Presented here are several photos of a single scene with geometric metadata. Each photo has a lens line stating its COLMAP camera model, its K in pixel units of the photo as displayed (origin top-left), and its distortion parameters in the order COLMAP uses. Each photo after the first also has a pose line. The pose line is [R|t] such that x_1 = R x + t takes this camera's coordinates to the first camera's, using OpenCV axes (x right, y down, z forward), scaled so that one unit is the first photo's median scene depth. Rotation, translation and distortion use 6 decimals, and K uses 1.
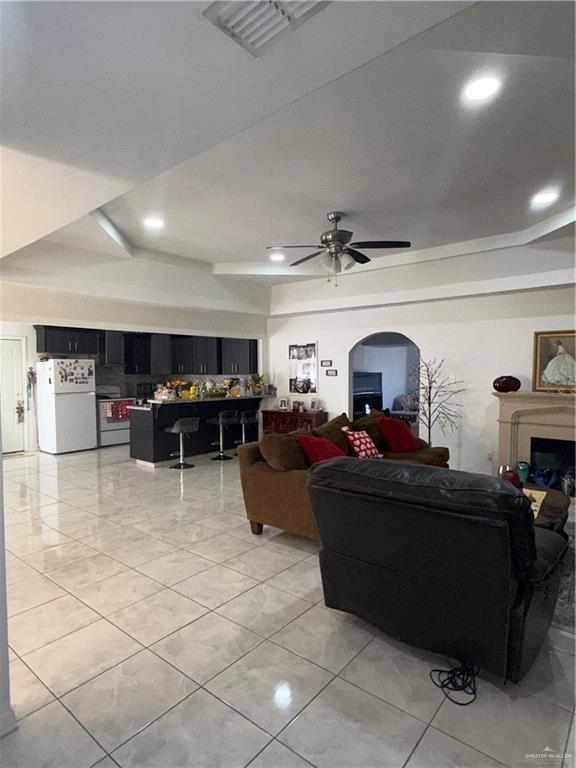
lens RADIAL K [[432.9, 0, 288.0], [0, 432.9, 384.0], [0, 0, 1]] dist [-0.001816, 0.000937]
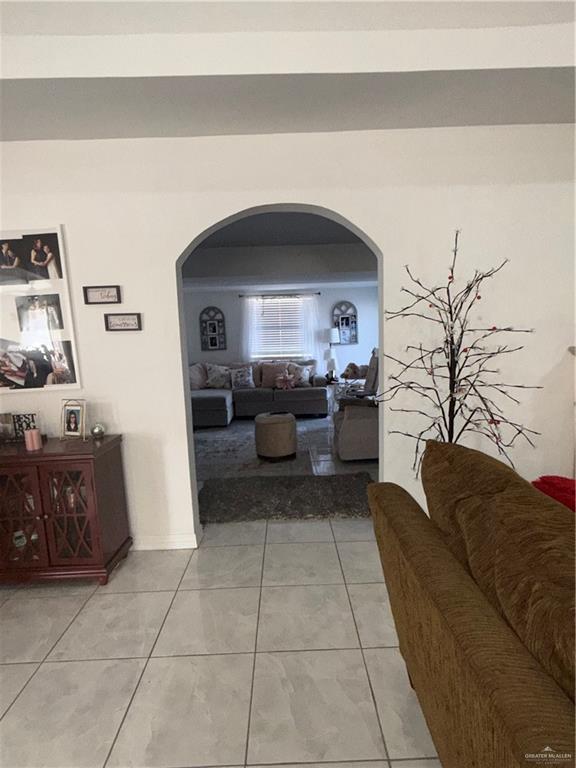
lens RADIAL K [[406.4, 0, 288.0], [0, 406.4, 384.0], [0, 0, 1]] dist [-0.001549, 0.000459]
pose [[0.763169, -0.106199, 0.637413, -0.012971], [0.053437, 0.993396, 0.101530, -0.002668], [-0.643986, -0.043423, 0.763804, 0.750681]]
